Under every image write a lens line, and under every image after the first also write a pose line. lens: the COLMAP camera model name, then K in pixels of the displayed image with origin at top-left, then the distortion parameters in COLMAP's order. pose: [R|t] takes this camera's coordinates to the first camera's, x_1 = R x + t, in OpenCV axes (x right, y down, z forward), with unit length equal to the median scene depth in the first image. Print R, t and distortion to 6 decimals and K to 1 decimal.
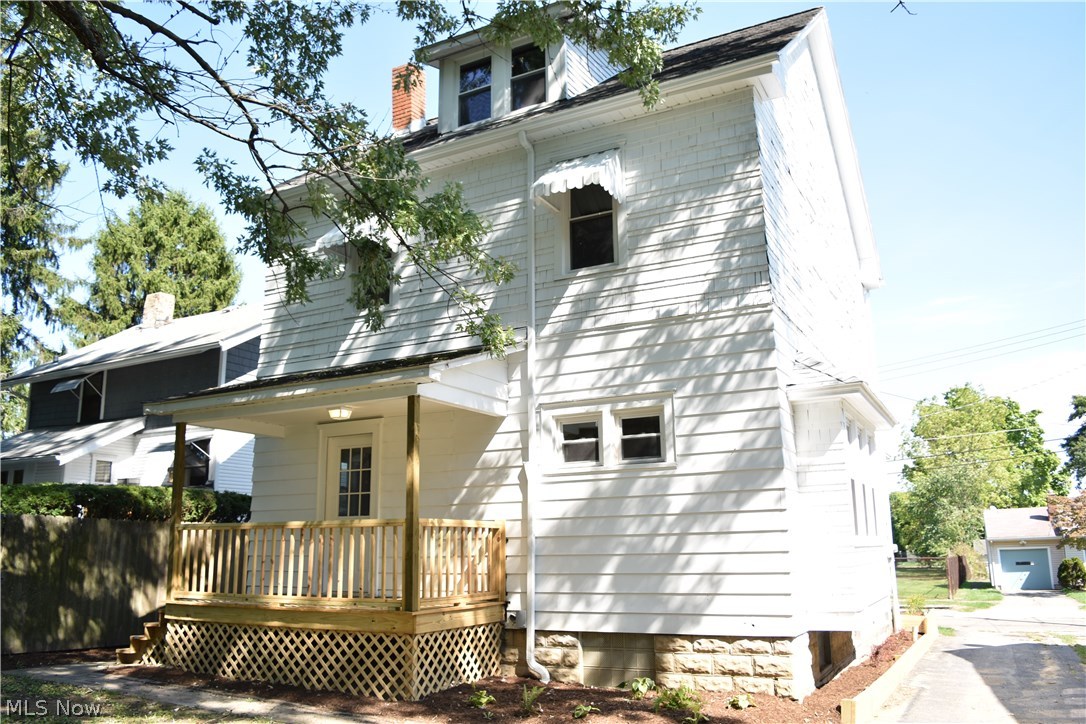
lens RADIAL K [[855.7, 0, 544.6], [0, 855.7, 360.4], [0, 0, 1]] dist [-0.087821, -0.010629]
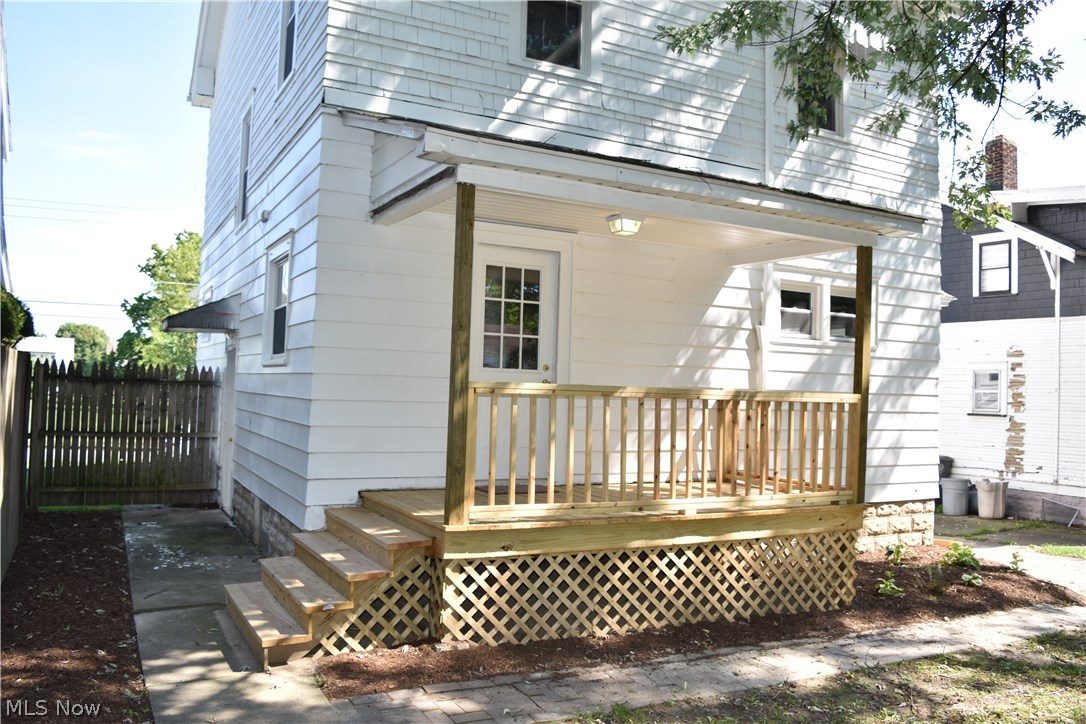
lens RADIAL K [[855.7, 0, 544.1], [0, 855.7, 360.6], [0, 0, 1]] dist [-0.087821, -0.010629]
pose [[0.553957, 0.057095, 0.830585, -0.943716], [-0.219521, 0.972358, 0.079568, 0.143537], [-0.803083, -0.226408, 0.551178, 0.740222]]
